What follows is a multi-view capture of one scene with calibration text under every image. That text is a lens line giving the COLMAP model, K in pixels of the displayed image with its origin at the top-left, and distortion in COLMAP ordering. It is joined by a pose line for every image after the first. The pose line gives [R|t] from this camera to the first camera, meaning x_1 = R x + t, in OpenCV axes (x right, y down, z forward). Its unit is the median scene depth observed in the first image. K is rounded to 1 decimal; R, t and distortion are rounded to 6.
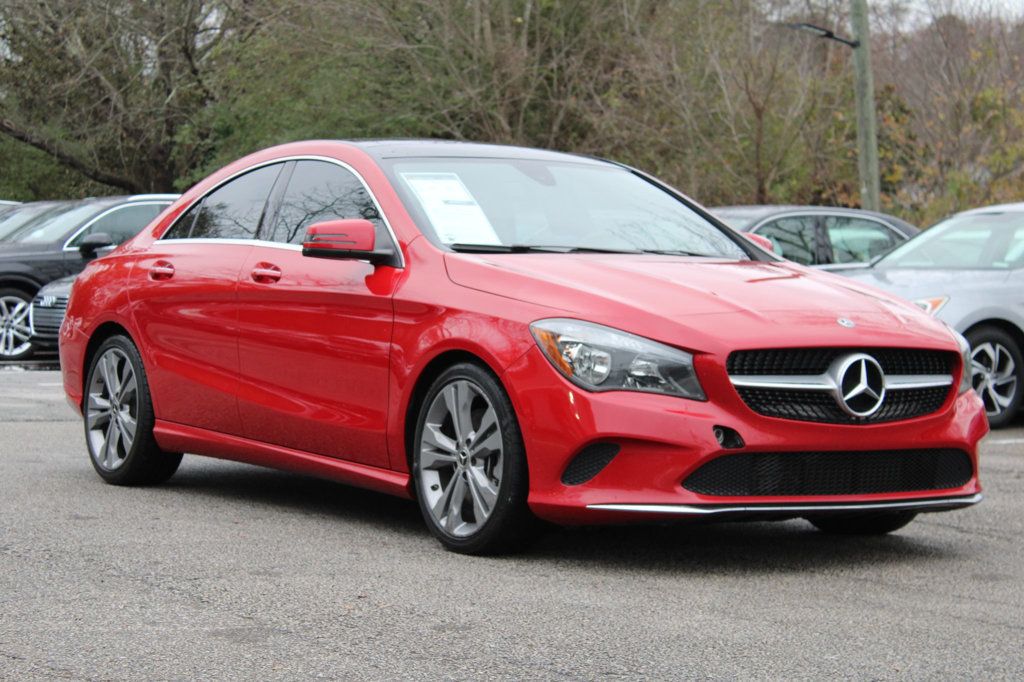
lens RADIAL K [[2531.0, 0, 512.0], [0, 2531.0, 342.3], [0, 0, 1]] dist [-0.098692, 0.000000]
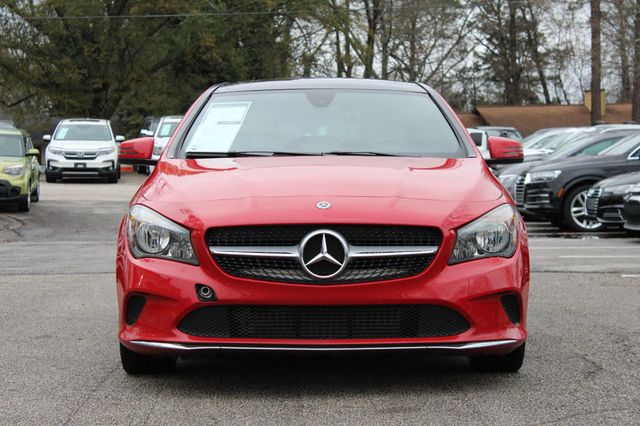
lens RADIAL K [[1581.9, 0, 320.4], [0, 1581.9, 213.0], [0, 0, 1]] dist [-0.098692, 0.000000]
pose [[0.841184, -0.010789, -0.540641, 0.569465], [0.008593, 0.999941, -0.006585, 0.001543], [0.540680, 0.000894, 0.841228, 0.327024]]
